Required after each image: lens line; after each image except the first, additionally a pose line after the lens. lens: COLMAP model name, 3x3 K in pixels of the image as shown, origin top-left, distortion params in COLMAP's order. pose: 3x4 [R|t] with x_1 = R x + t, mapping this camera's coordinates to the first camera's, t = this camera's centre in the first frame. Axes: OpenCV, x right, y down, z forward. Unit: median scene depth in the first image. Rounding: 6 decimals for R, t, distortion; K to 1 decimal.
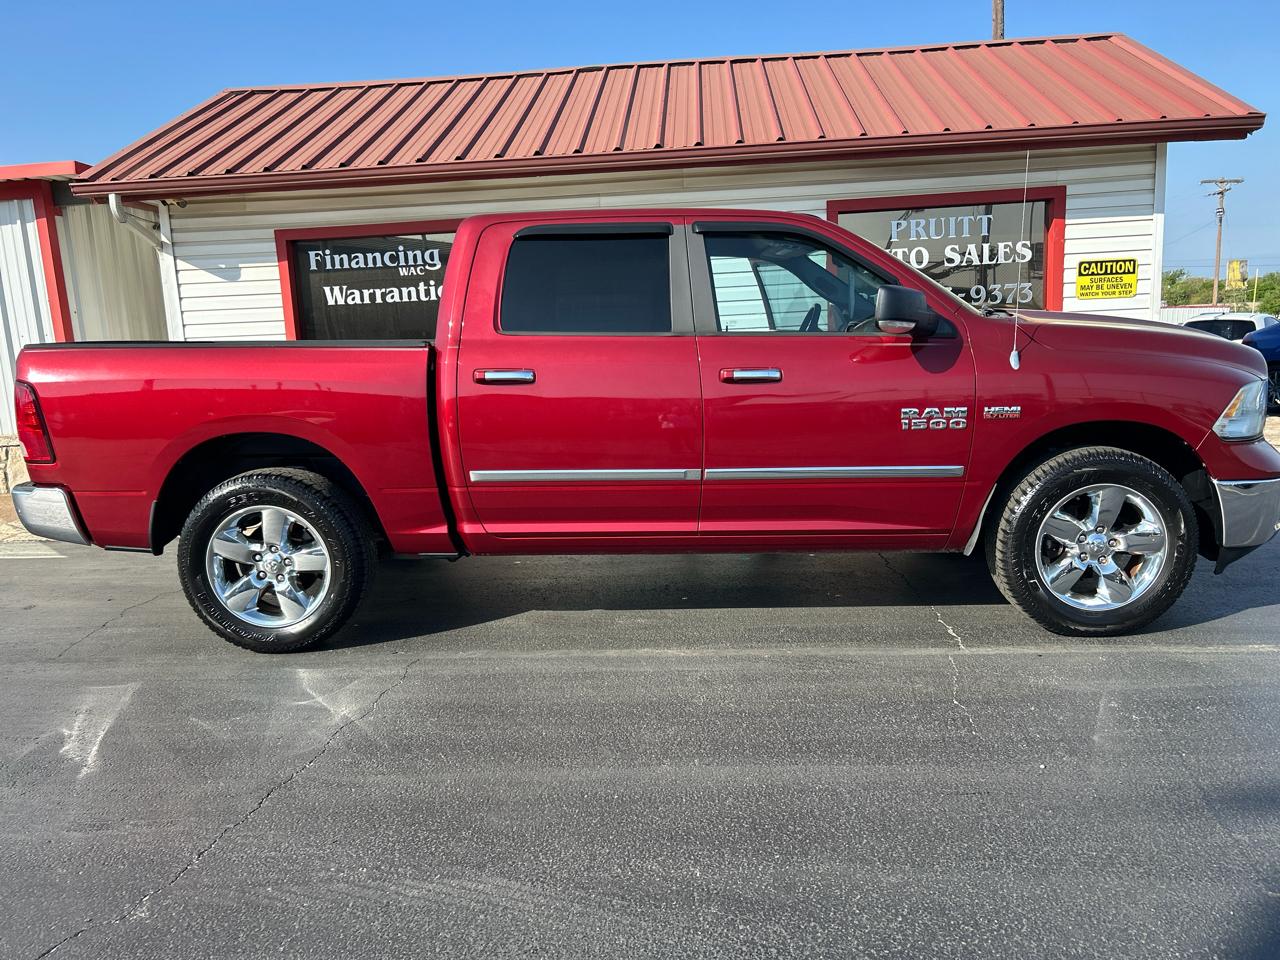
lens RADIAL K [[974.0, 0, 642.8], [0, 974.0, 487.8], [0, 0, 1]] dist [0.044994, -0.051719]
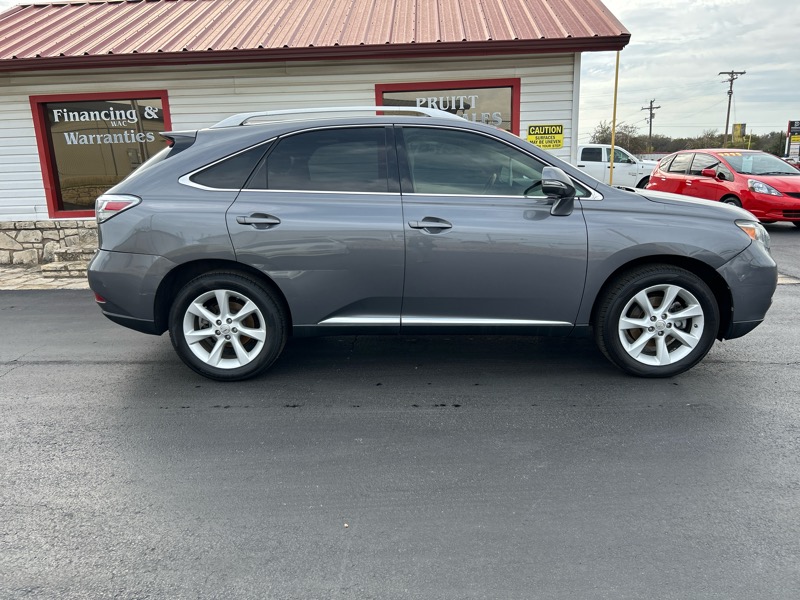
lens RADIAL K [[608.8, 0, 400.6], [0, 608.8, 301.4], [0, 0, 1]] dist [0.044994, -0.051719]
pose [[0.999577, 0.008520, 0.027817, 0.202887], [-0.010277, 0.997919, 0.063655, -0.002457], [-0.027217, -0.063914, 0.997584, -0.023276]]
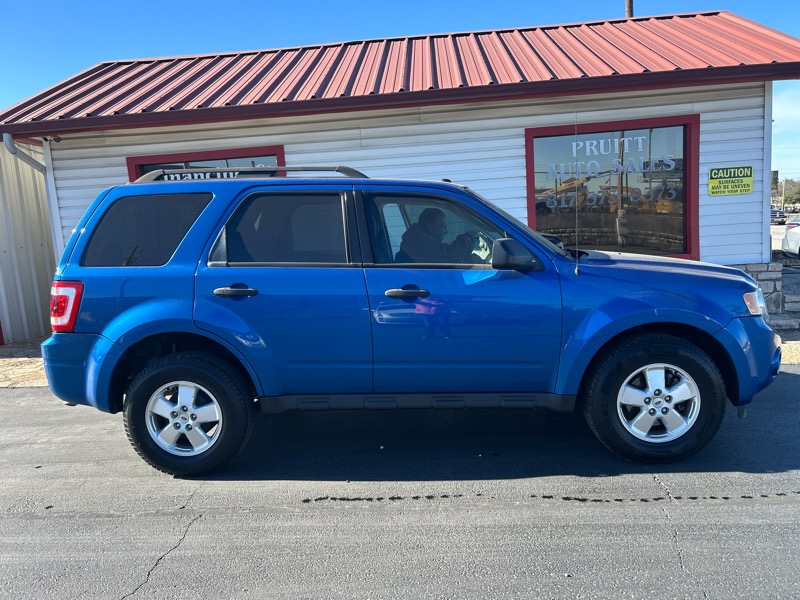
lens RADIAL K [[608.8, 0, 397.3], [0, 608.8, 302.7], [0, 0, 1]] dist [0.044994, -0.051719]
pose [[0.999825, -0.018674, -0.001132, 0.004453], [0.018636, 0.999449, -0.027461, -0.027673], [0.001644, 0.027435, 0.999622, 0.144196]]
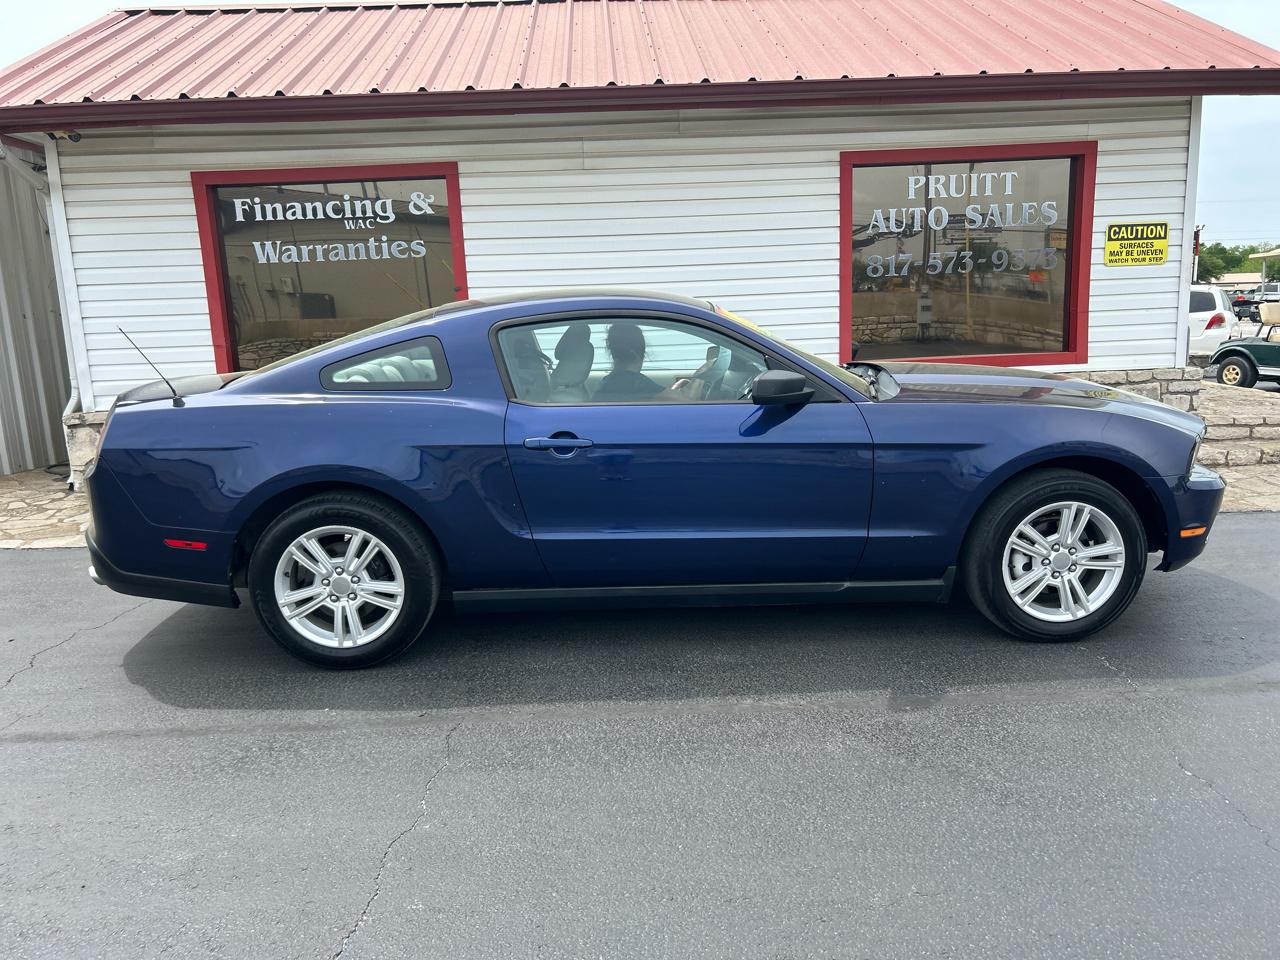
lens RADIAL K [[974.0, 0, 646.1], [0, 974.0, 480.8], [0, 0, 1]] dist [0.044994, -0.051719]
pose [[0.994196, -0.012161, 0.106898, -0.085844], [0.009769, 0.999691, 0.022873, -0.015887], [-0.107143, -0.021696, 0.994007, 0.124922]]
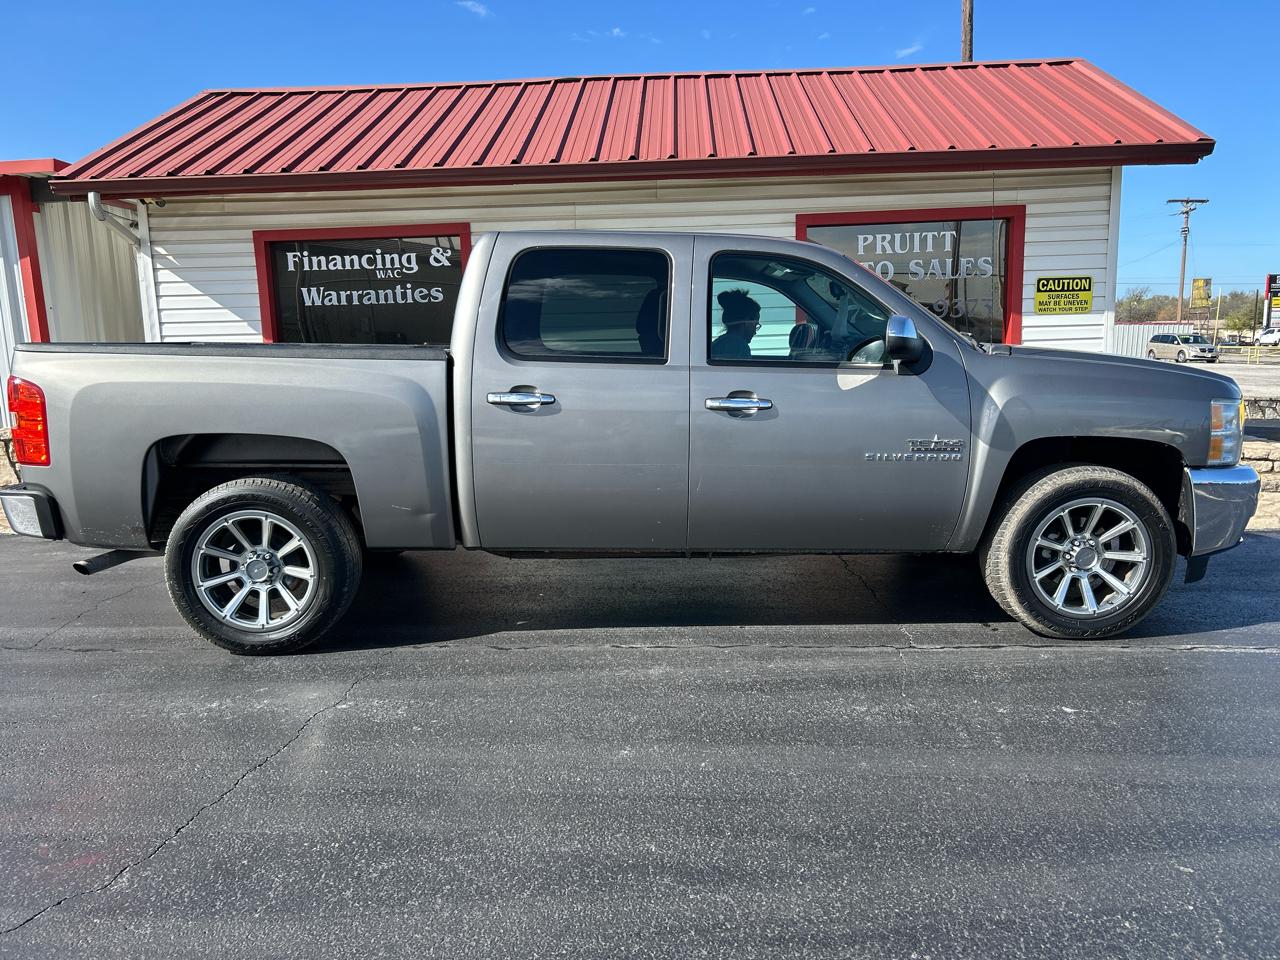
lens RADIAL K [[974.0, 0, 643.9], [0, 974.0, 483.4], [0, 0, 1]] dist [0.044994, -0.051719]
pose [[0.999521, 0.014187, 0.027512, 0.003609], [-0.013899, 0.999847, -0.010627, 0.002880], [-0.027659, 0.010239, 0.999565, -0.020931]]
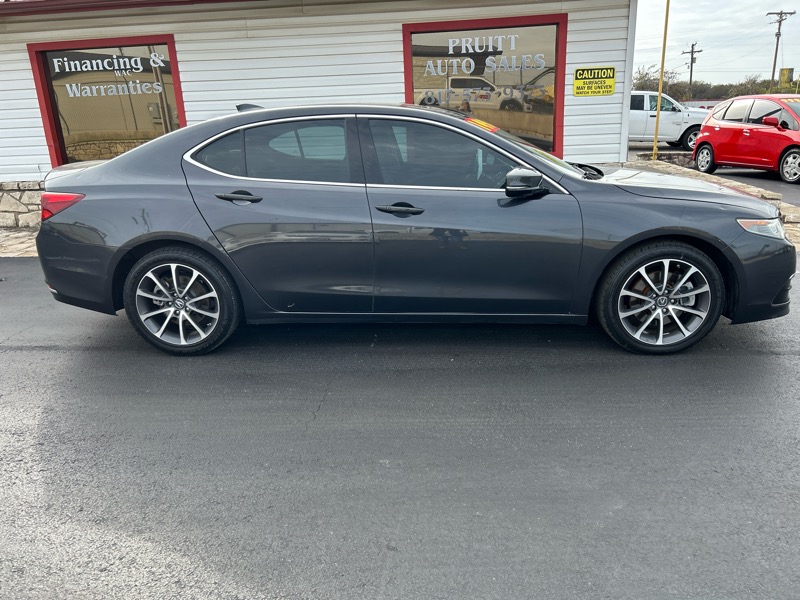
lens RADIAL K [[608.8, 0, 402.6], [0, 608.8, 298.9], [0, 0, 1]] dist [0.044994, -0.051719]
pose [[0.999898, 0.008329, -0.011607, 0.199955], [-0.006701, 0.990982, 0.133830, -0.014984], [0.012617, -0.133738, 0.990936, 0.059682]]
